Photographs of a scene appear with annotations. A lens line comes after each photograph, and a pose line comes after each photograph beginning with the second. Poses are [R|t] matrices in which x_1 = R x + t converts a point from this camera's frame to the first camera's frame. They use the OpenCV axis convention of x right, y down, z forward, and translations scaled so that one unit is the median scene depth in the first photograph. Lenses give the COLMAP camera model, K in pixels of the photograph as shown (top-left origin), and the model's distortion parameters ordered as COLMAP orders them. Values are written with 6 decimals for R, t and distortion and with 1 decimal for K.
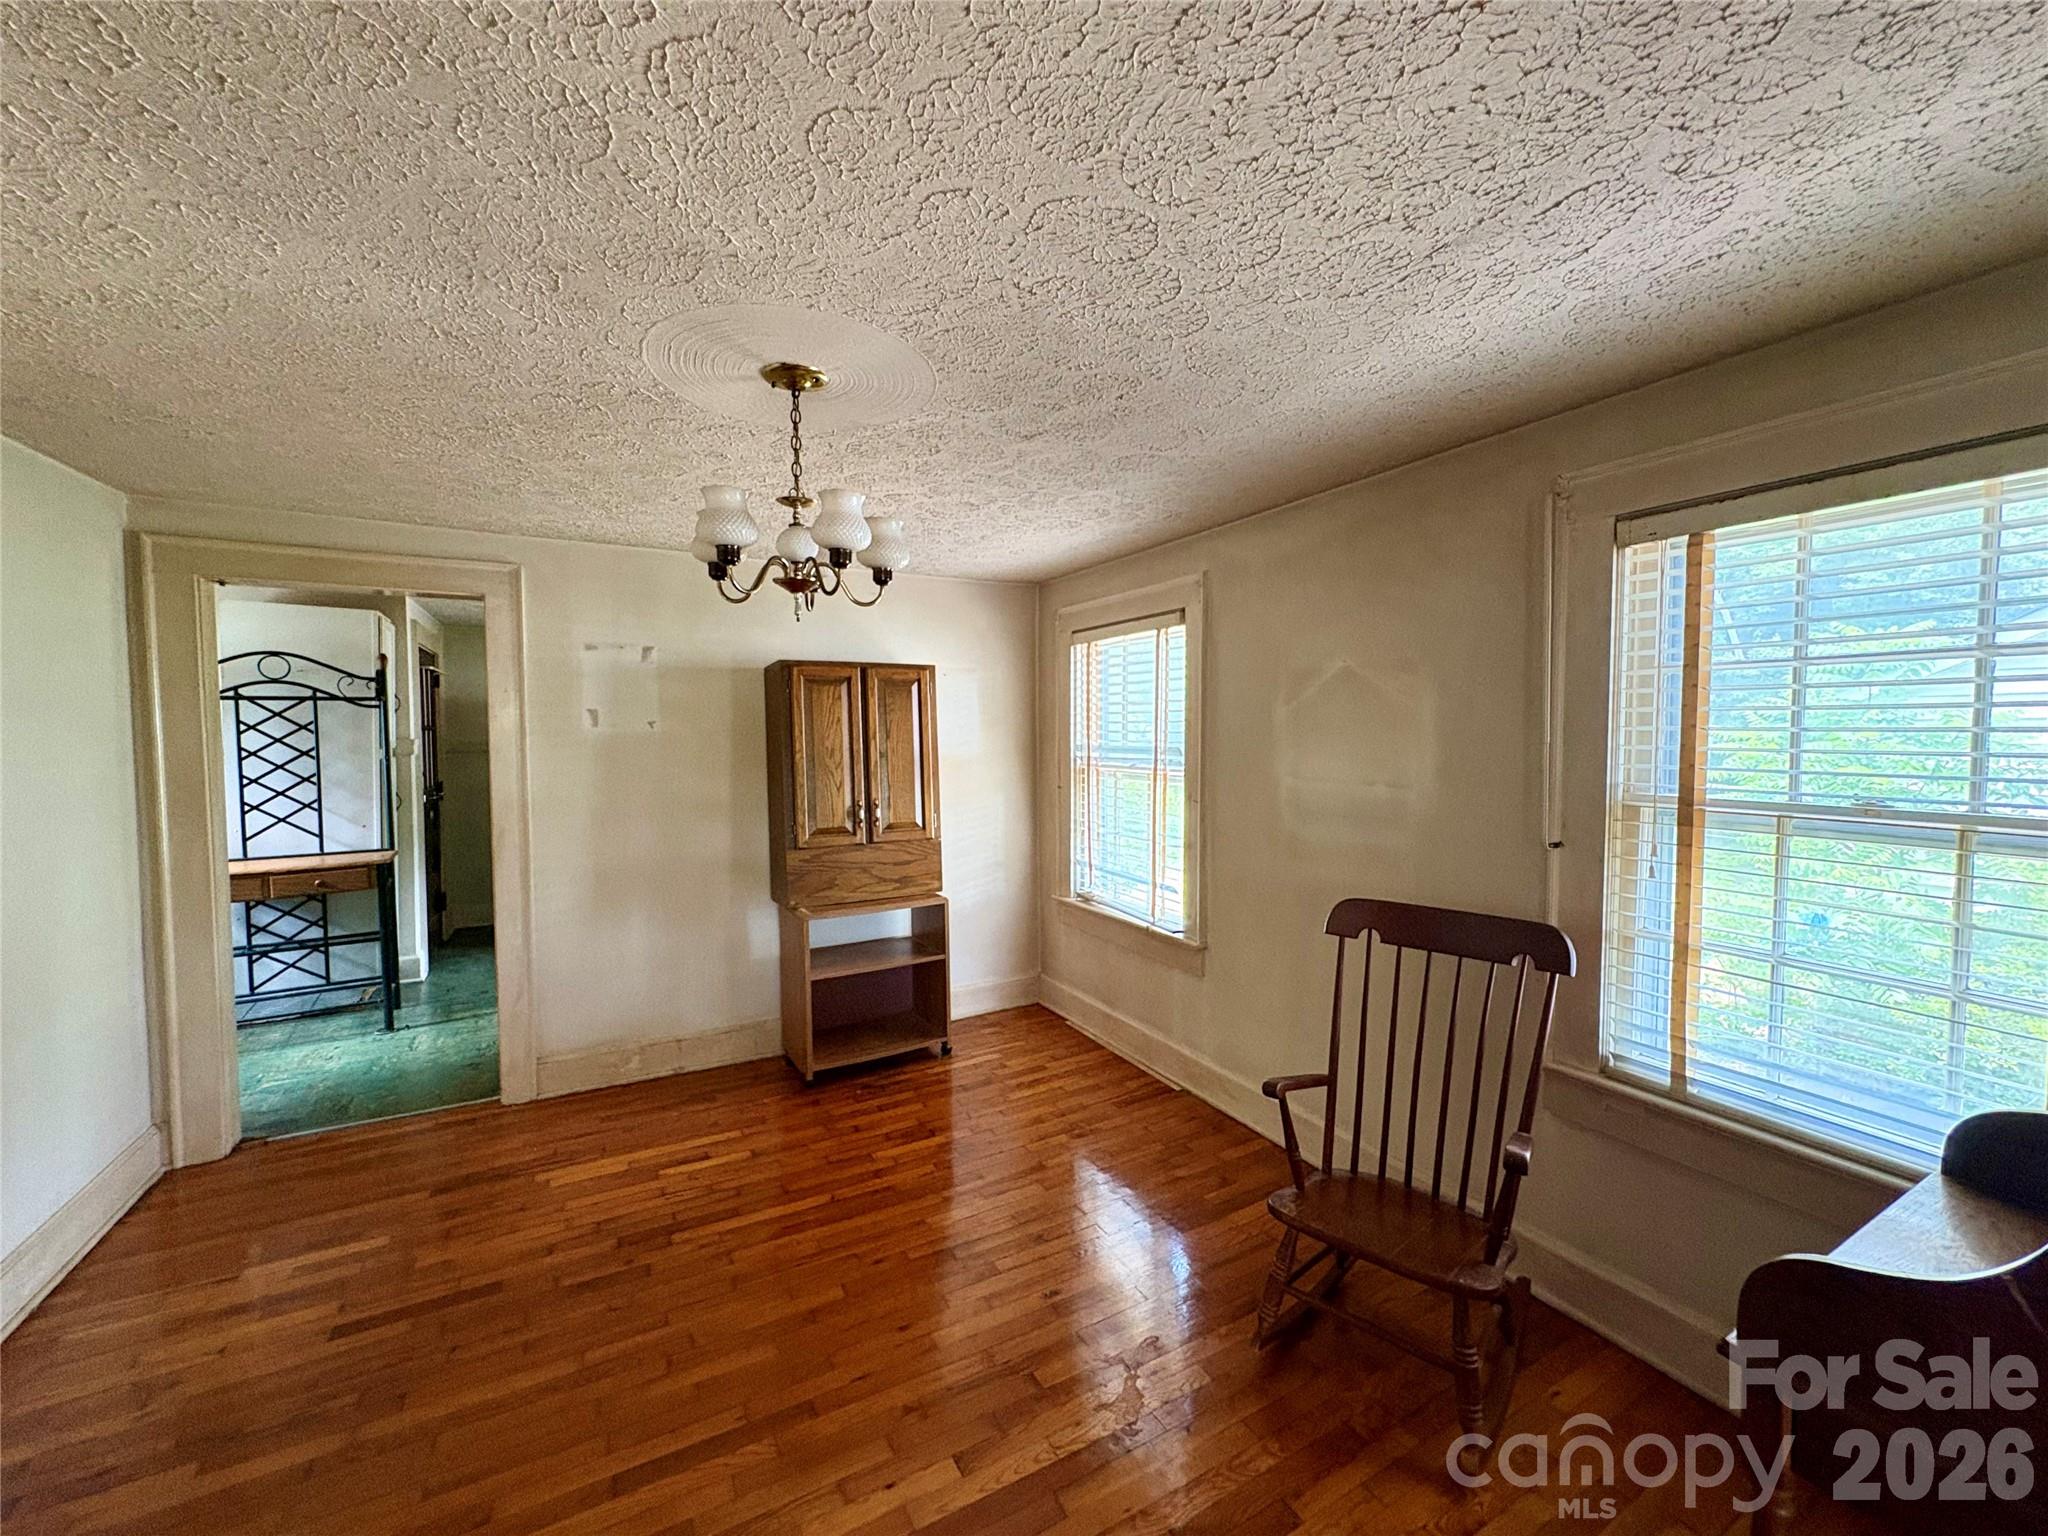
lens RADIAL K [[818.6, 0, 1027.2], [0, 818.6, 768.3], [0, 0, 1]] dist [0.001234, -0.000079]
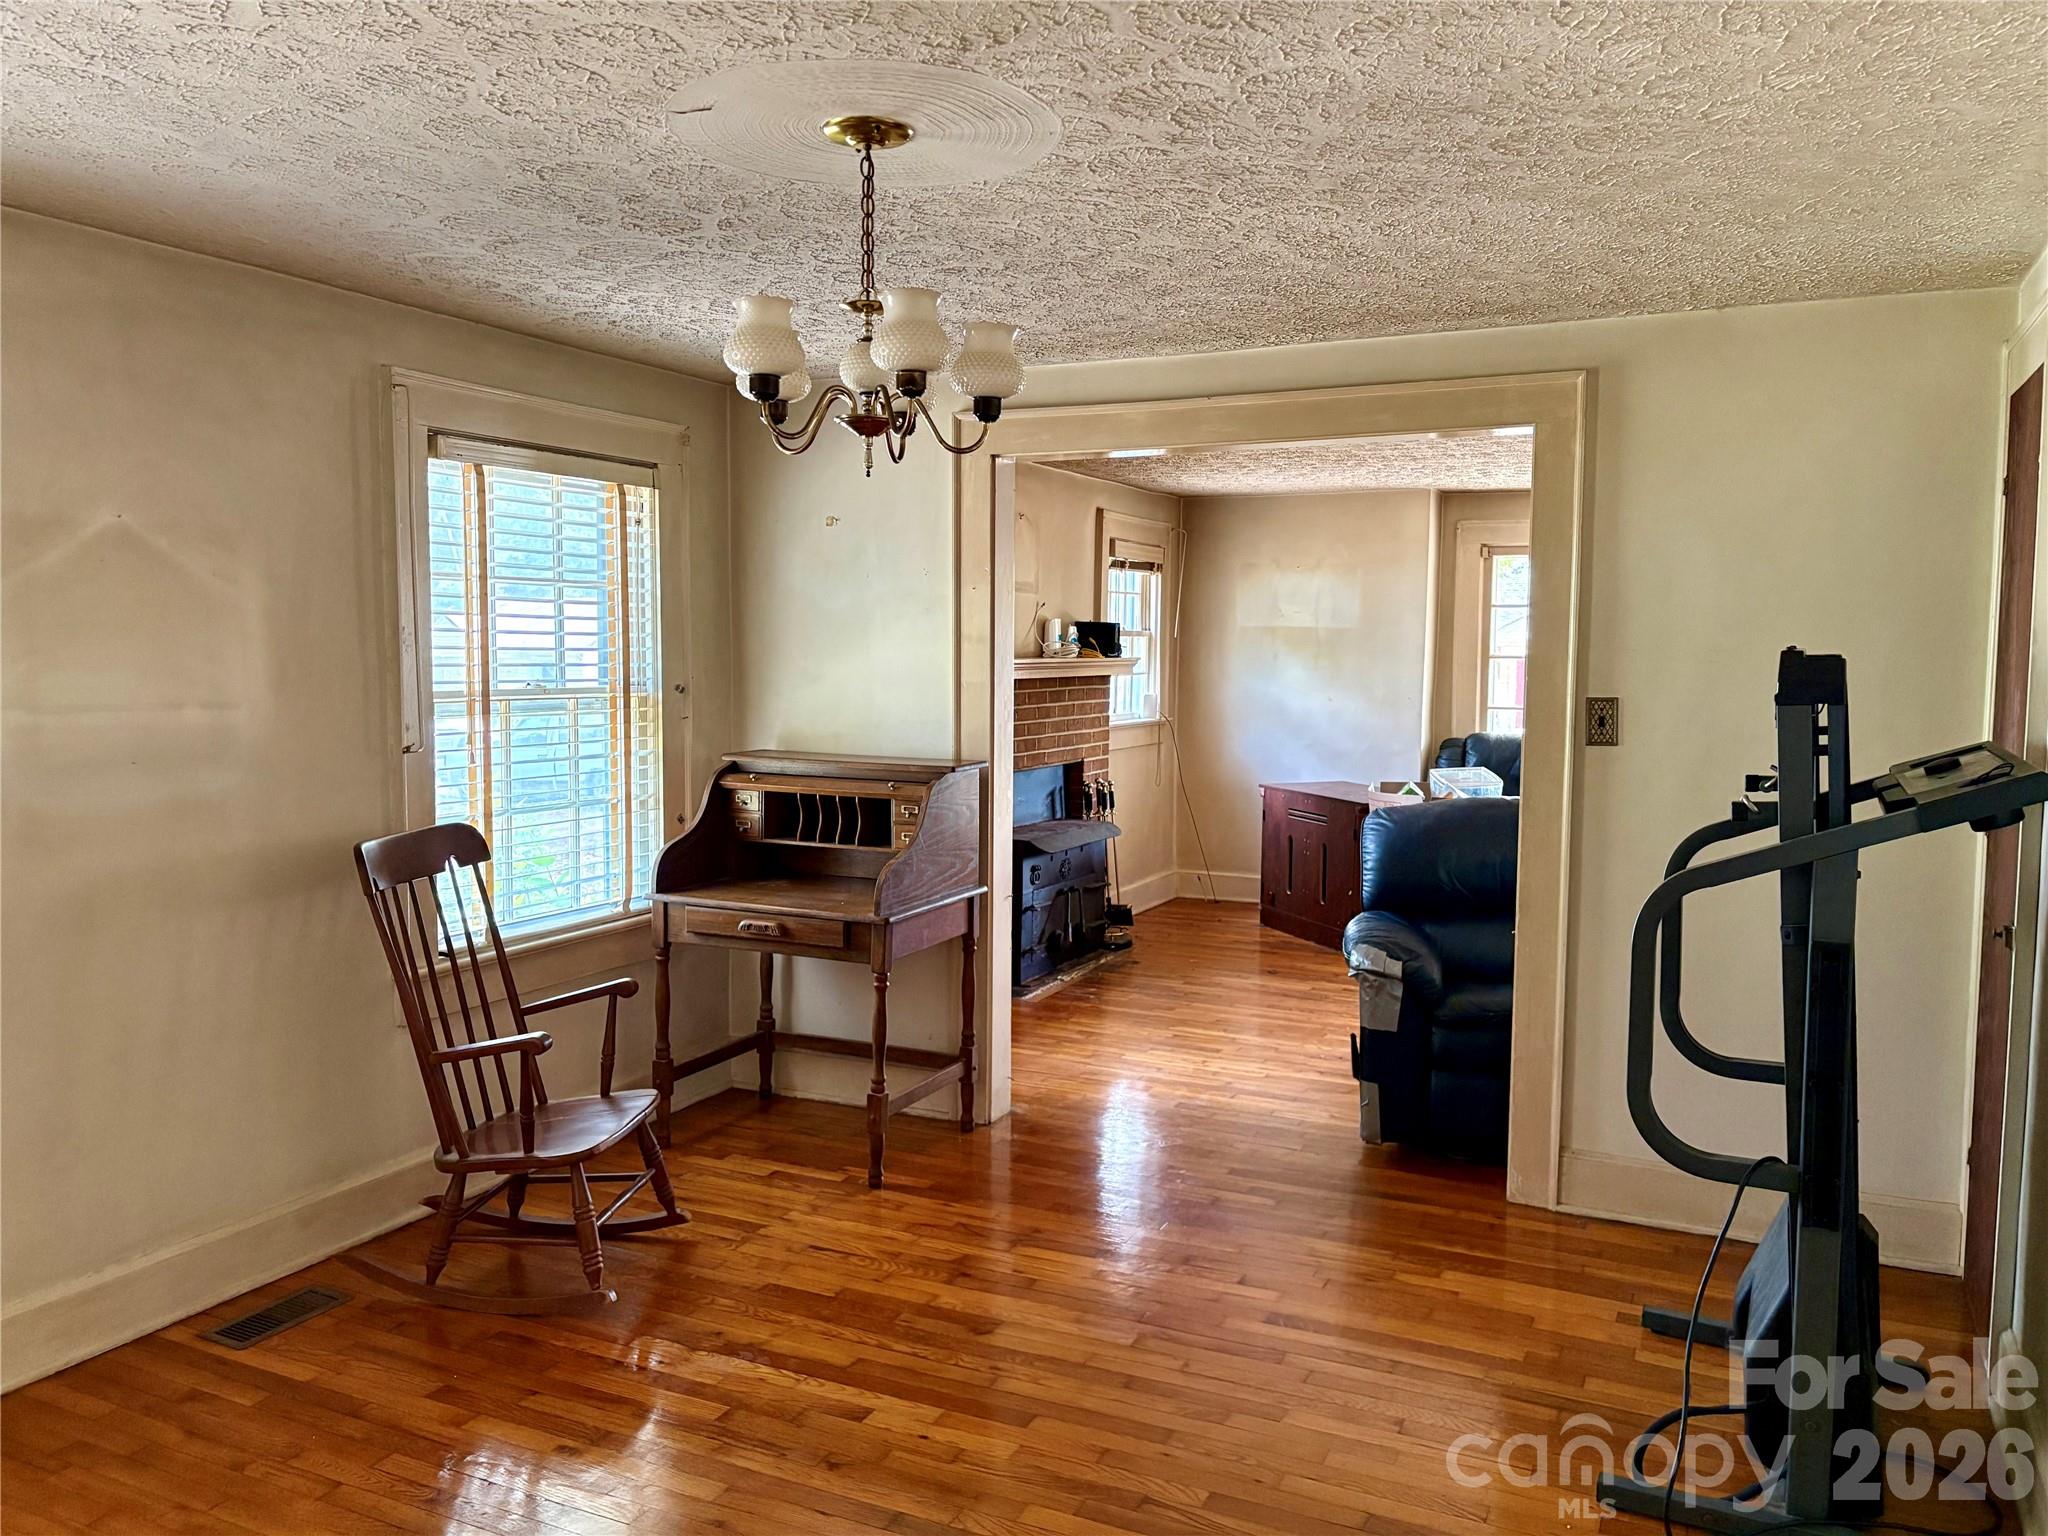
lens RADIAL K [[1526.0, 0, 1024.0], [0, 1526.0, 768.0], [0, 0, 1]] dist [-0.005492, -0.003861]
pose [[-0.578094, -0.068694, 0.813074, -1.347263], [0.032943, 0.993673, 0.107374, -0.057364], [-0.815305, 0.088857, -0.572173, 1.547397]]
